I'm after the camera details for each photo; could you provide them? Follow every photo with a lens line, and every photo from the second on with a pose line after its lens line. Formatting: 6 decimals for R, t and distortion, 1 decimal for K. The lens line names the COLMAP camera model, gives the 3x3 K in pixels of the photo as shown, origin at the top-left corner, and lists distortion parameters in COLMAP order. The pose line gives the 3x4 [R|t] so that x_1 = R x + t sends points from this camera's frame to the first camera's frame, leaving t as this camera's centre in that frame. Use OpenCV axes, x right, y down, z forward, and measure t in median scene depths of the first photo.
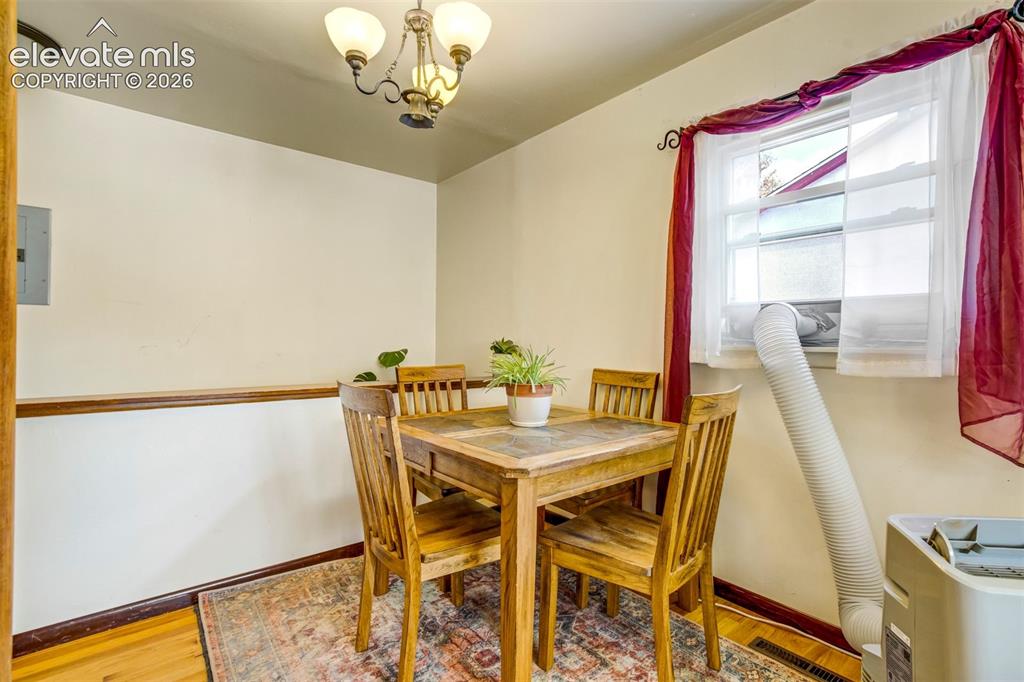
lens RADIAL K [[465.6, 0, 528.5], [0, 465.6, 345.8], [0, 0, 1]] dist [-0.042504, 0.021895]
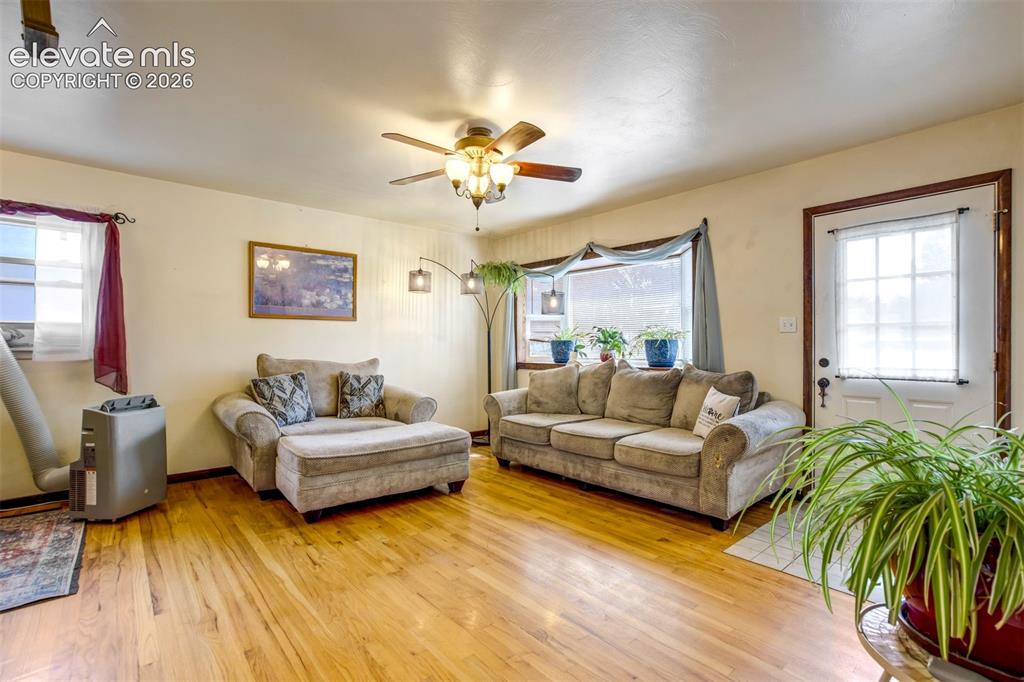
lens RADIAL K [[478.3, 0, 524.2], [0, 478.3, 345.2], [0, 0, 1]] dist [-0.044730, 0.024064]
pose [[-0.007800, -0.012586, 0.999890, -1.240933], [0.003559, 0.999914, 0.012614, -0.024460], [-0.999963, 0.003657, -0.007754, -0.995102]]
